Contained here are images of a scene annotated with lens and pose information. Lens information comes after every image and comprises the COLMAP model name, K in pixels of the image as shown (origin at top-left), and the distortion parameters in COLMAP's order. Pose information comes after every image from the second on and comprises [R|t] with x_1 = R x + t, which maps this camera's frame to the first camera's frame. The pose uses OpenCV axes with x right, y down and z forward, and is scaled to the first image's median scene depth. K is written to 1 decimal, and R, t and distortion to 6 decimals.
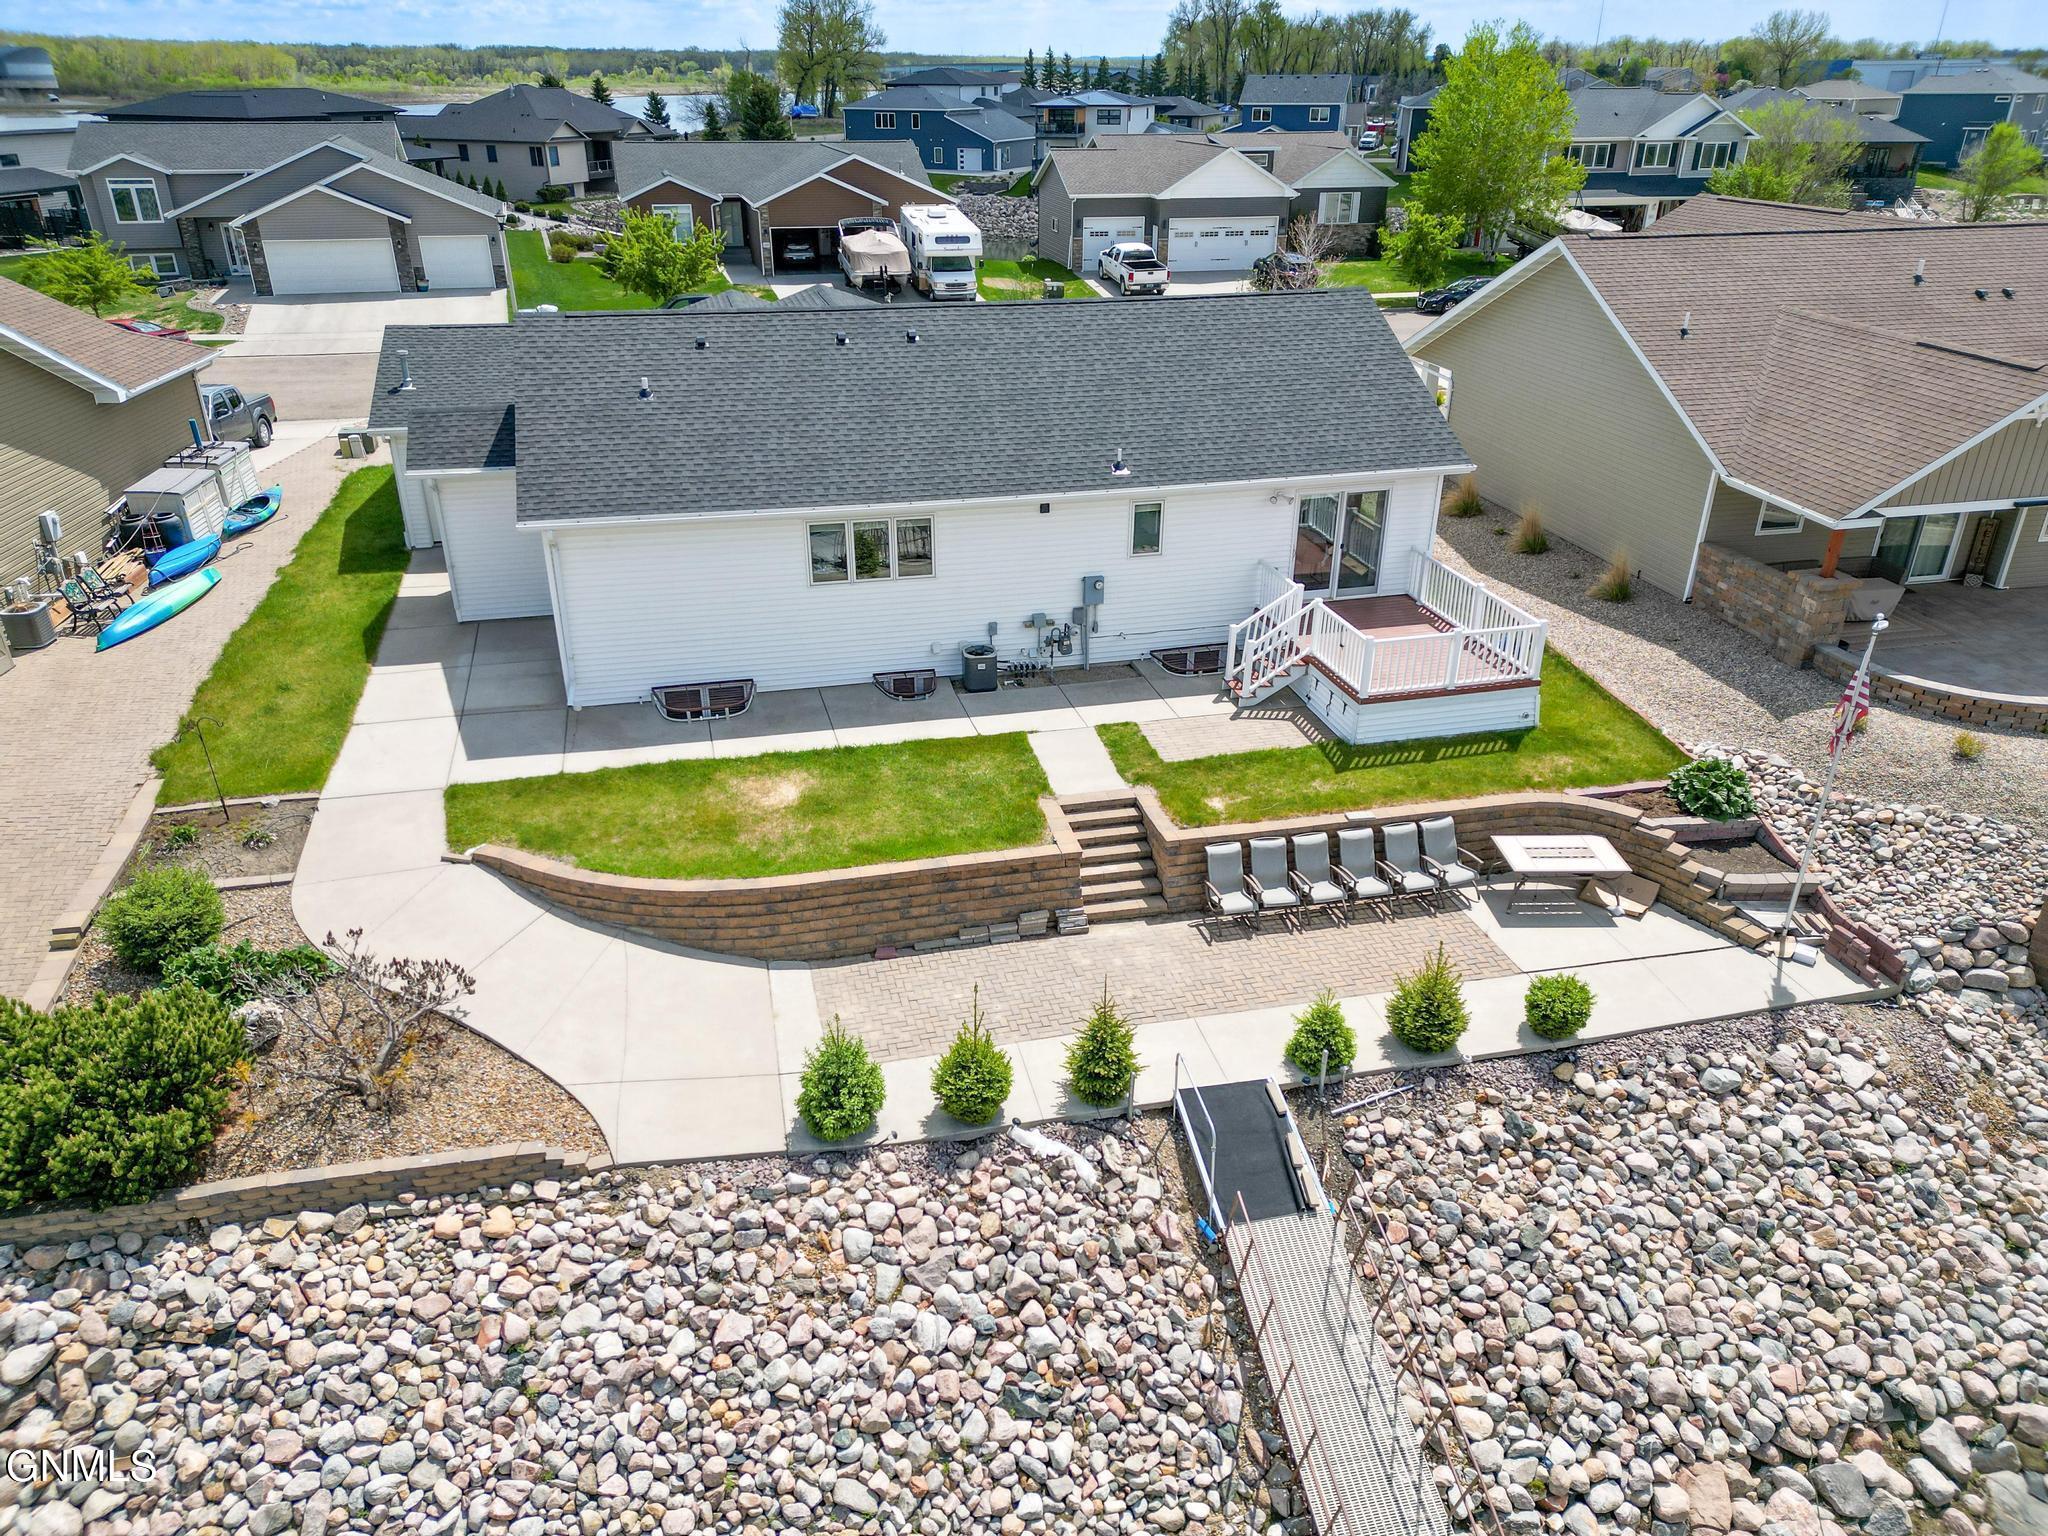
lens RADIAL K [[1398.7, 0, 1017.6], [0, 1398.7, 778.8], [0, 0, 1]] dist [0.102724, -0.106578]
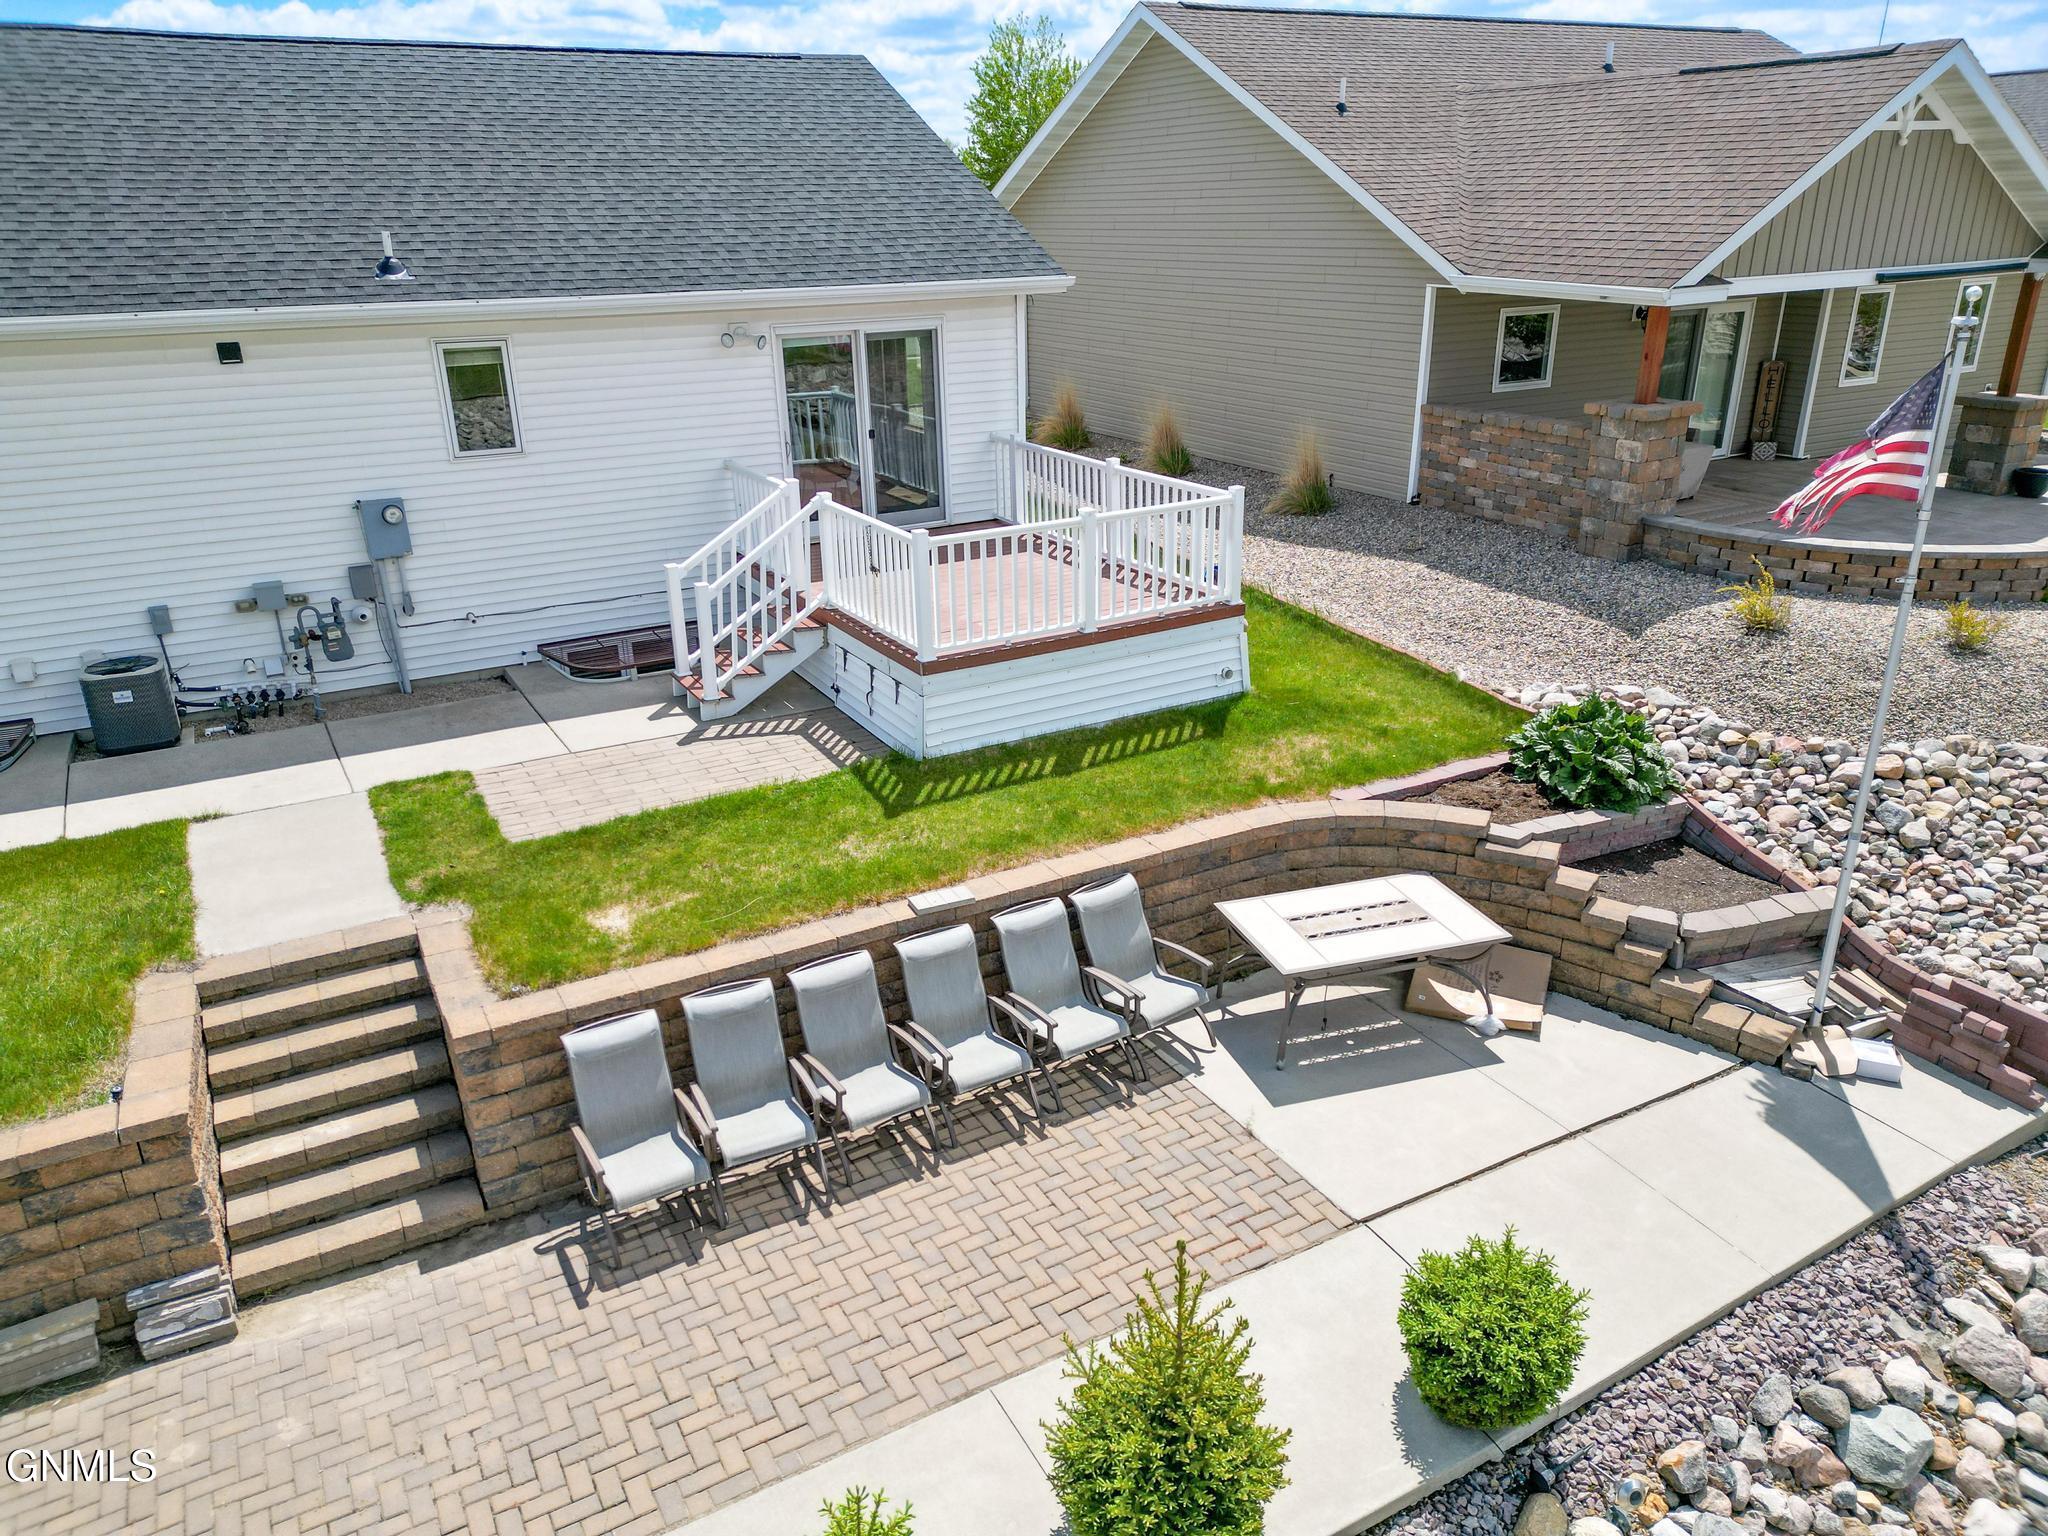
lens RADIAL K [[1423.3, 0, 1016.8], [0, 1423.3, 763.9], [0, 0, 1]] dist [0.099670, -0.103730]
pose [[0.961671, -0.117011, 0.247987, 0.162099], [0.139269, 0.987475, -0.074138, 0.020809], [-0.236206, 0.105833, 0.965922, 0.564242]]
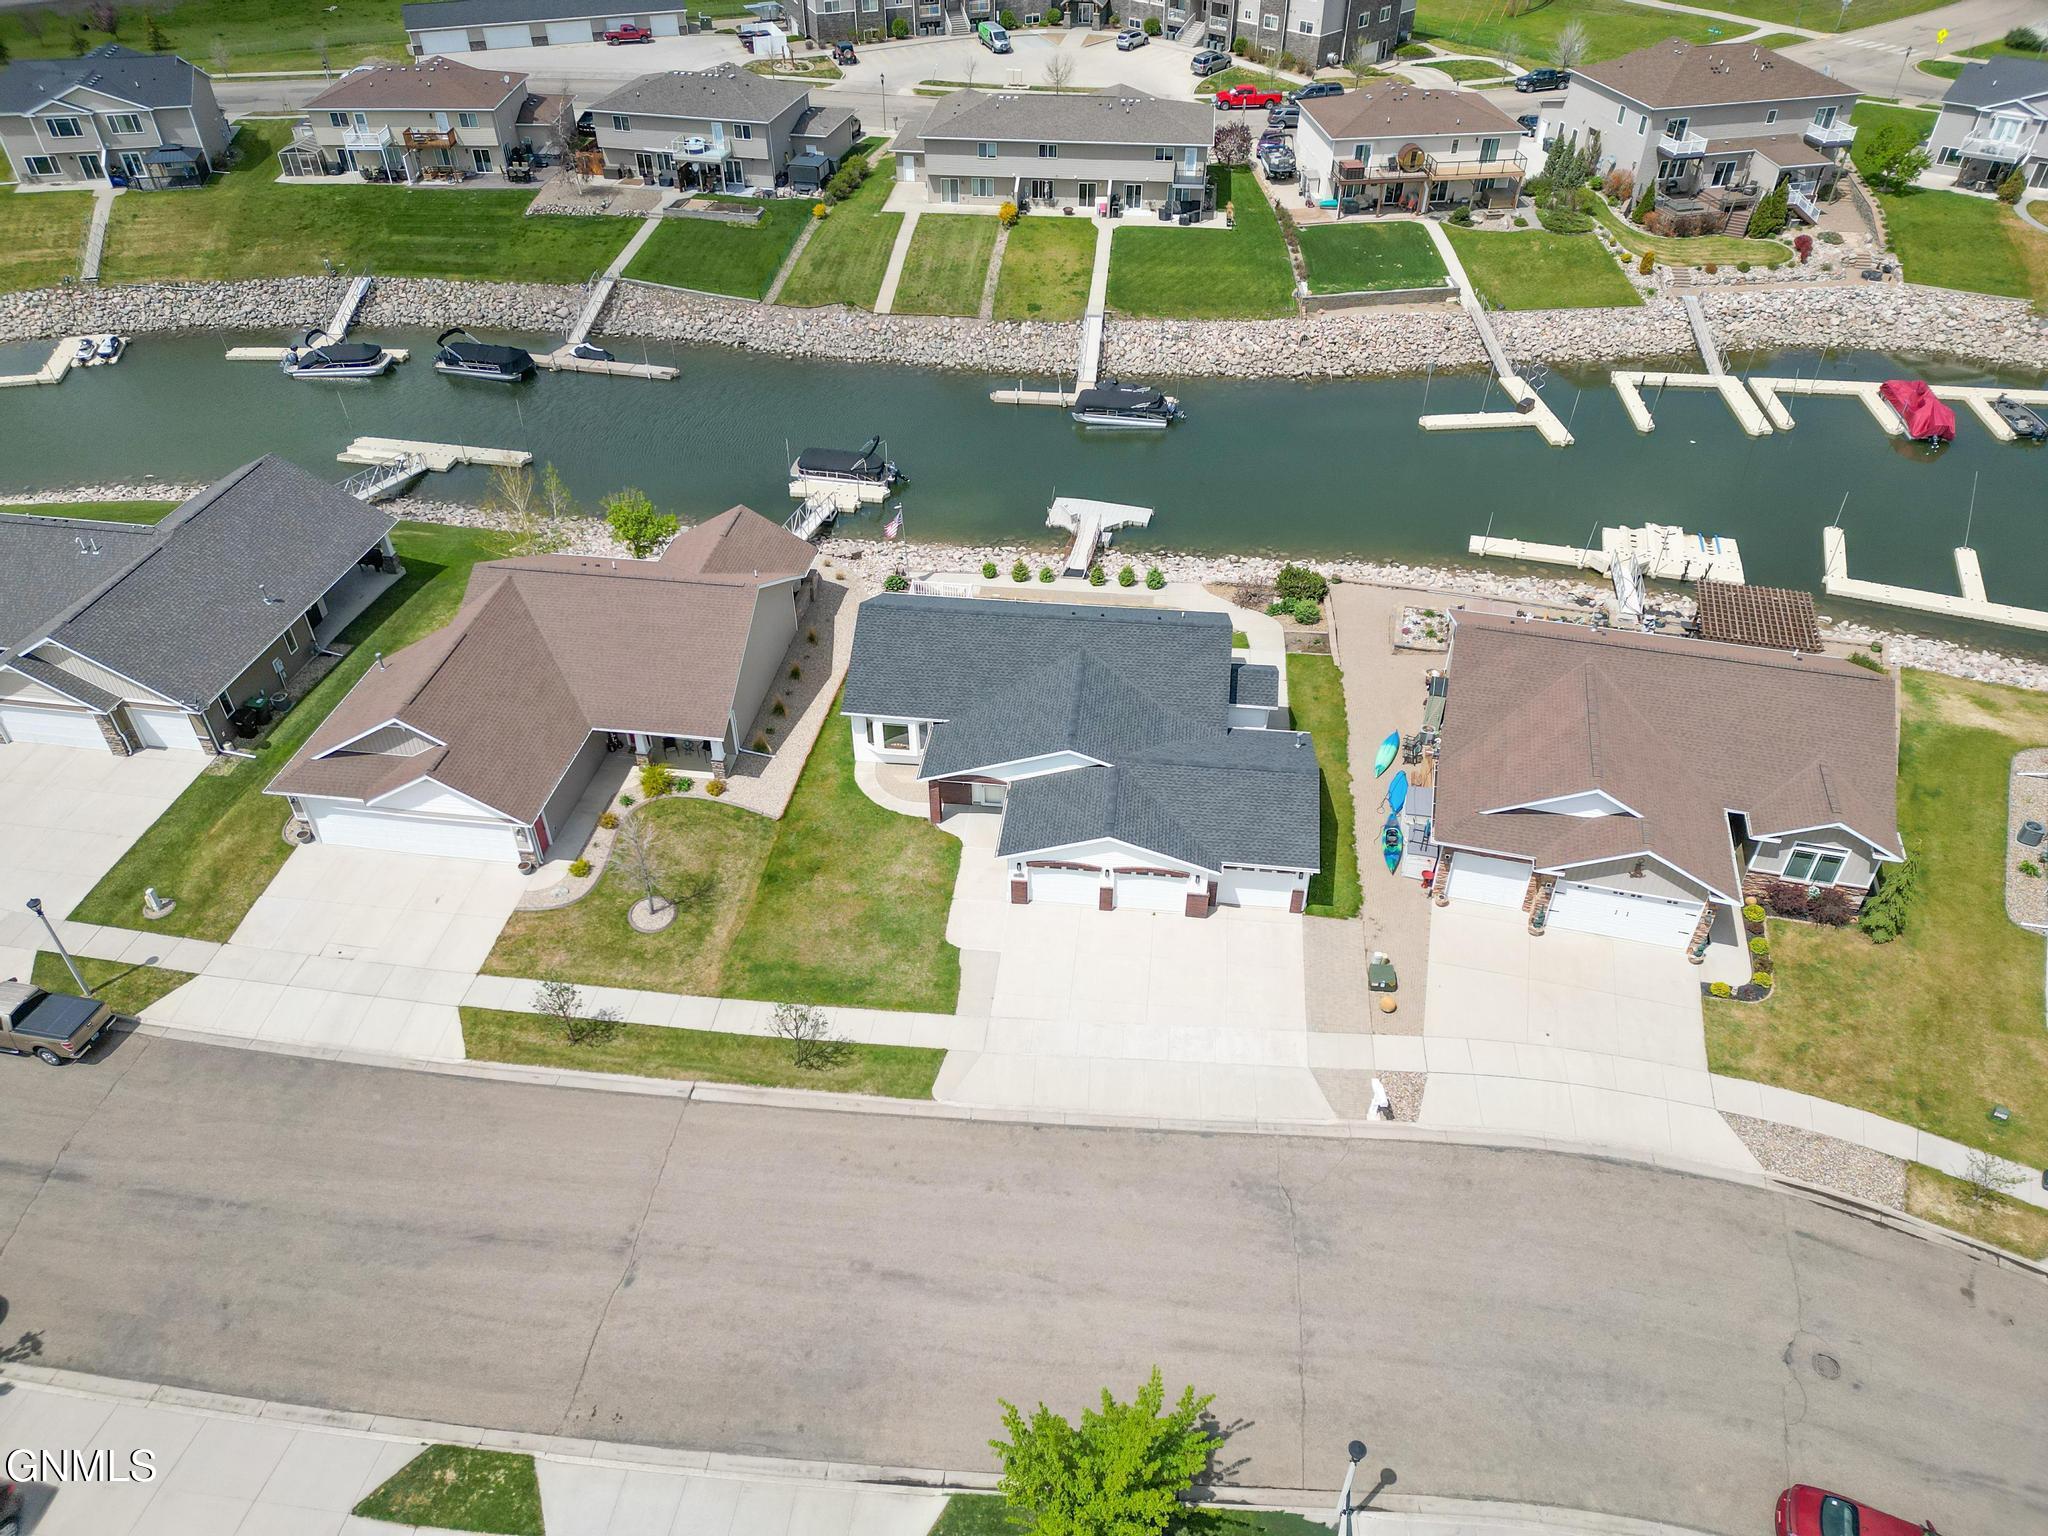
lens RADIAL K [[1423.3, 0, 1016.8], [0, 1423.3, 763.9], [0, 0, 1]] dist [0.099670, -0.103730]
pose [[-0.938812, -0.214588, 0.269415, -0.874024], [0.152420, 0.442609, 0.883666, -2.985264], [-0.308870, 0.870660, -0.382819, 2.757966]]
